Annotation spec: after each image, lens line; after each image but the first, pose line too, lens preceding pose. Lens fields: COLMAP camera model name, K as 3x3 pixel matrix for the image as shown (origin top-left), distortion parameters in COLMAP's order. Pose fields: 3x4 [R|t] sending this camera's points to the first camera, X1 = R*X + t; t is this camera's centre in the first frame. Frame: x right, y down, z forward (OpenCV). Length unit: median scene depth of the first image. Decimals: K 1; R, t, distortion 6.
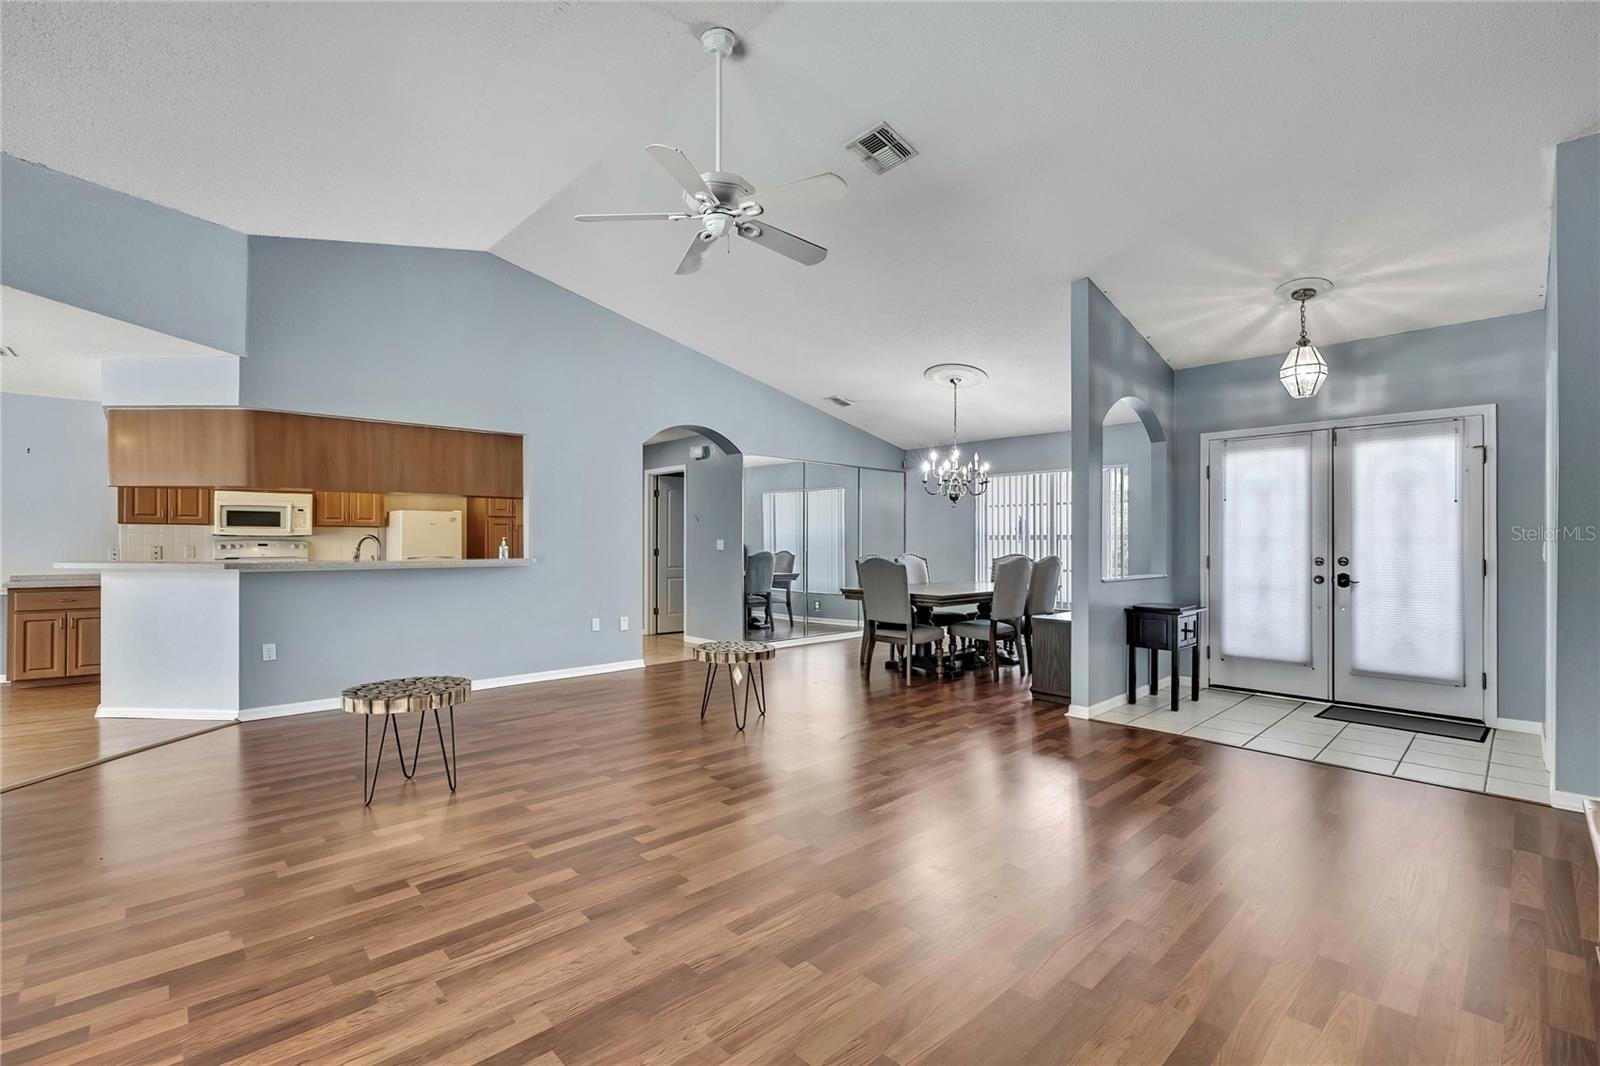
lens RADIAL K [[720.0, 0, 827.6], [0, 720.0, 552.1], [0, 0, 1]] dist [-0.001729, 0.000314]
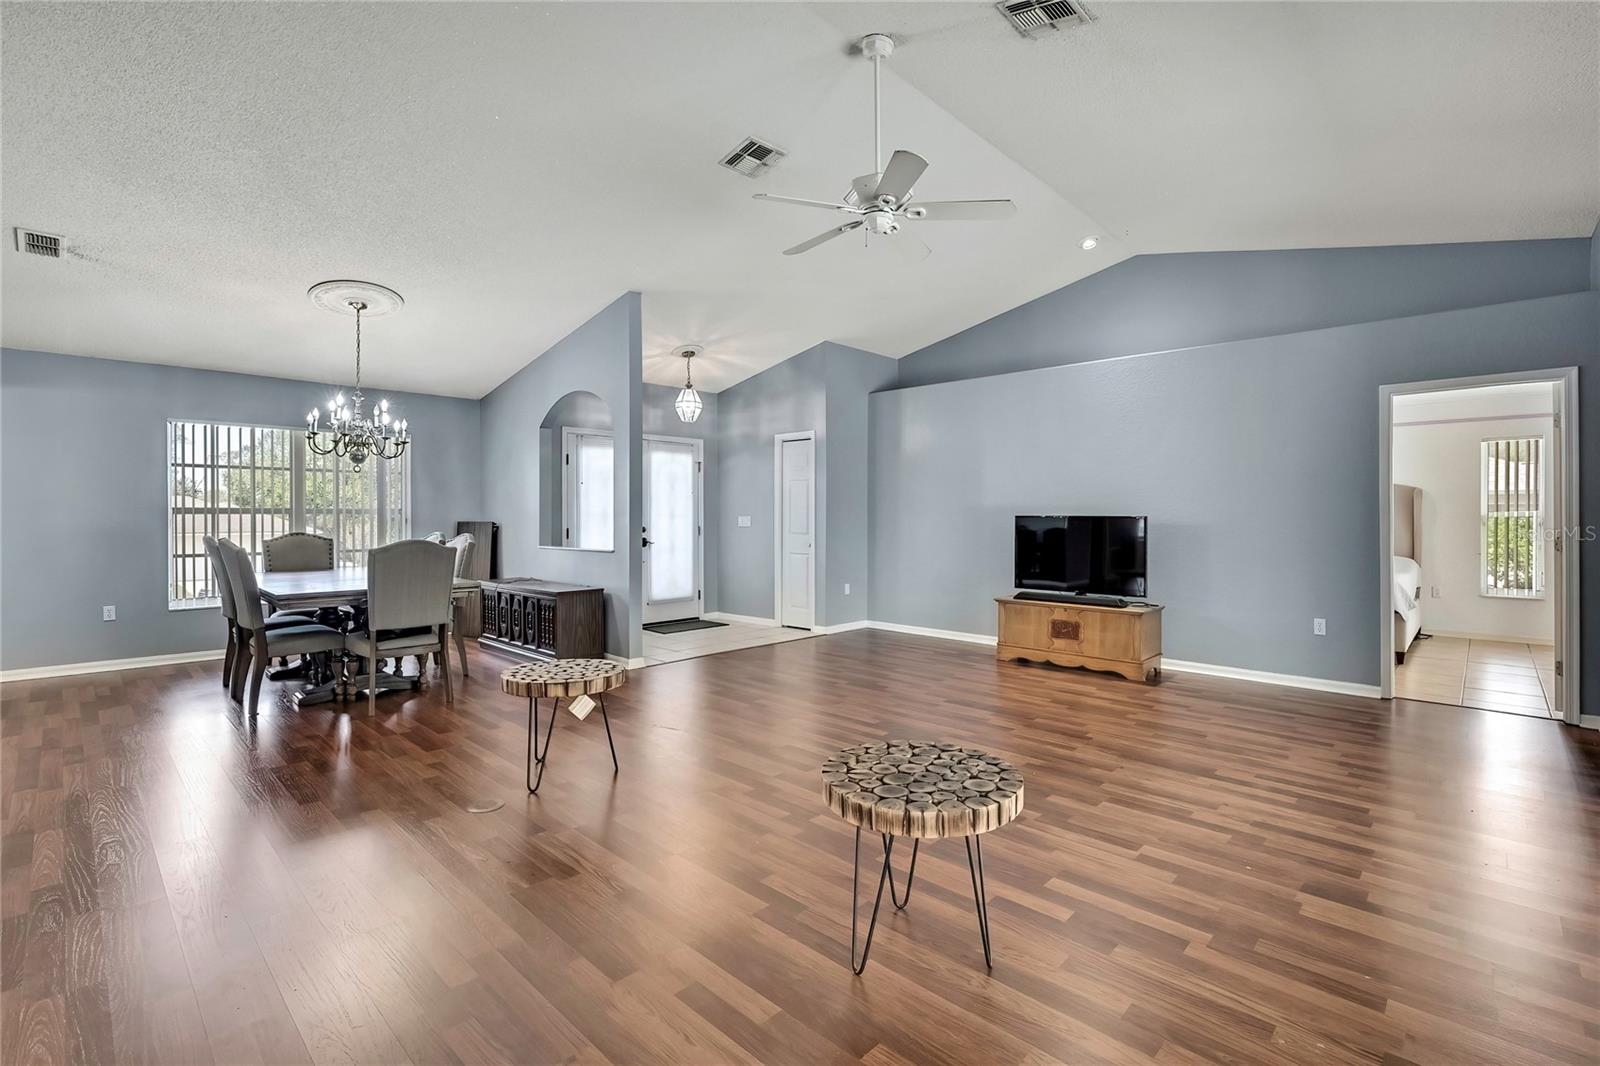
lens RADIAL K [[709.4, 0, 803.0], [0, 709.4, 523.8], [0, 0, 1]] dist [-0.013056, 0.003792]
pose [[-0.043758, -0.010403, 0.998988, -0.833879], [0.014565, 0.999833, 0.011050, -0.011672], [-0.998936, 0.015034, -0.043599, 0.811611]]
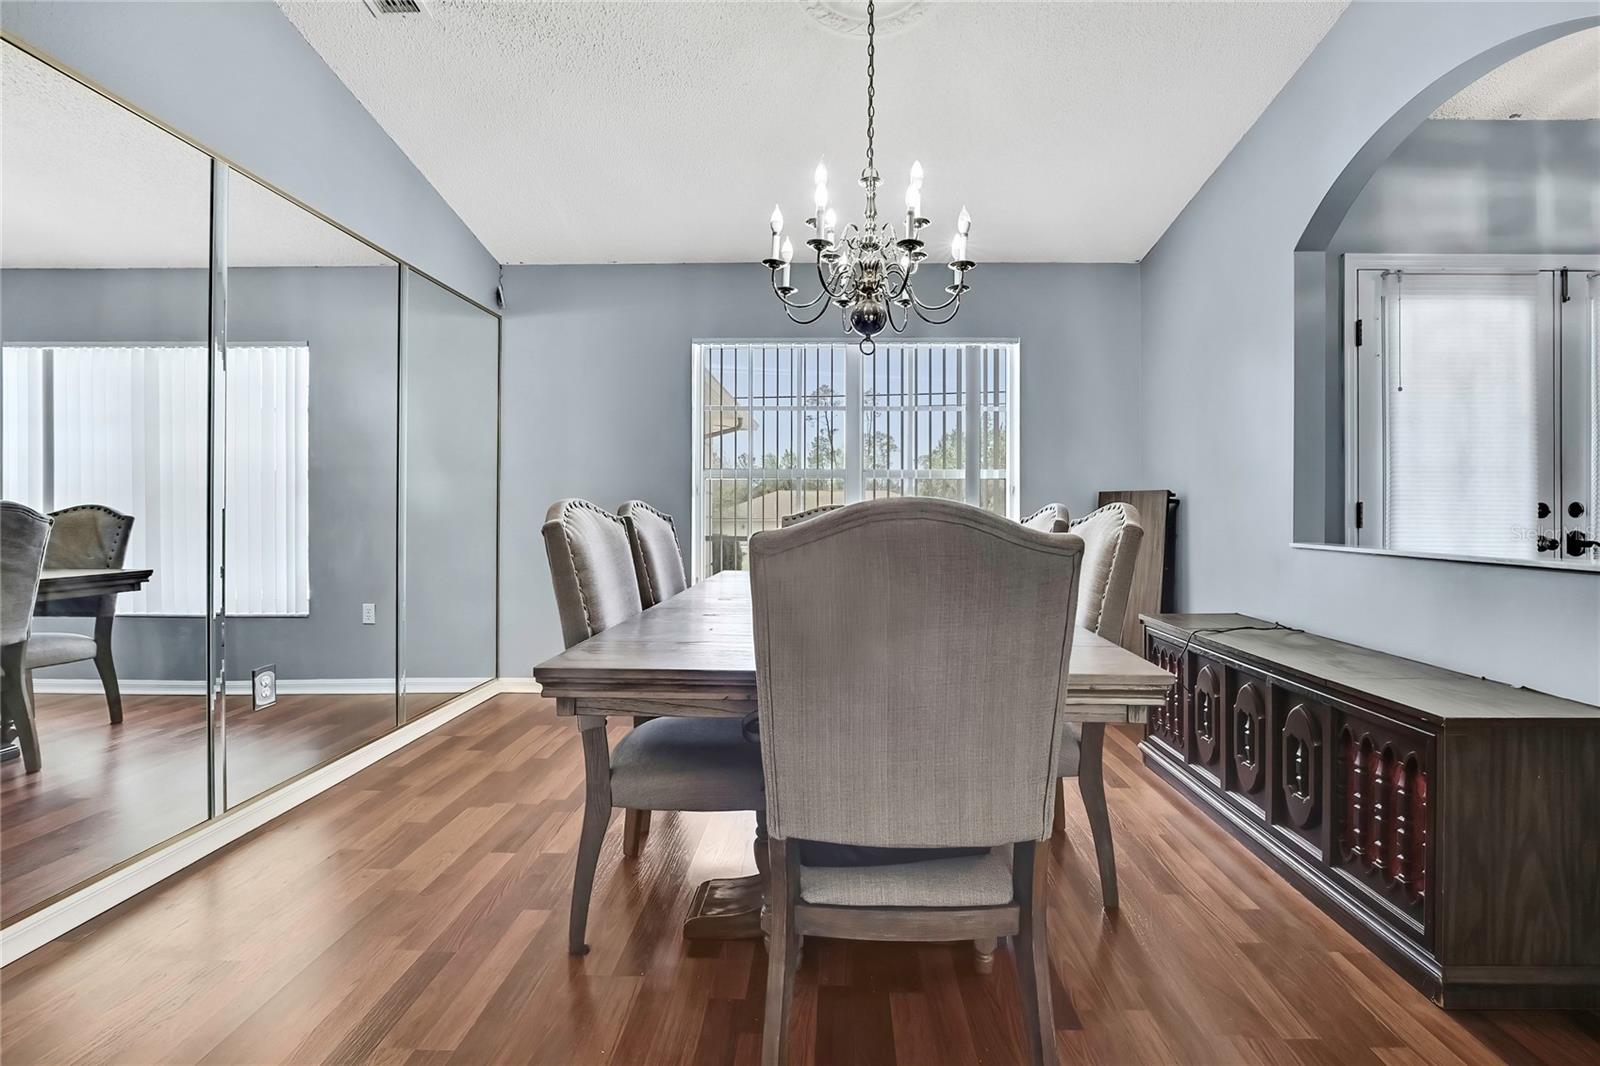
lens RADIAL K [[676.4, 0, 826.6], [0, 676.4, 507.0], [0, 0, 1]] dist [-0.001638, 0.000342]
pose [[0.714558, 0.006329, 0.699547, -0.072260], [0.004182, 0.999903, -0.013318, 0.017065], [-0.699564, 0.012442, 0.714462, 1.139181]]
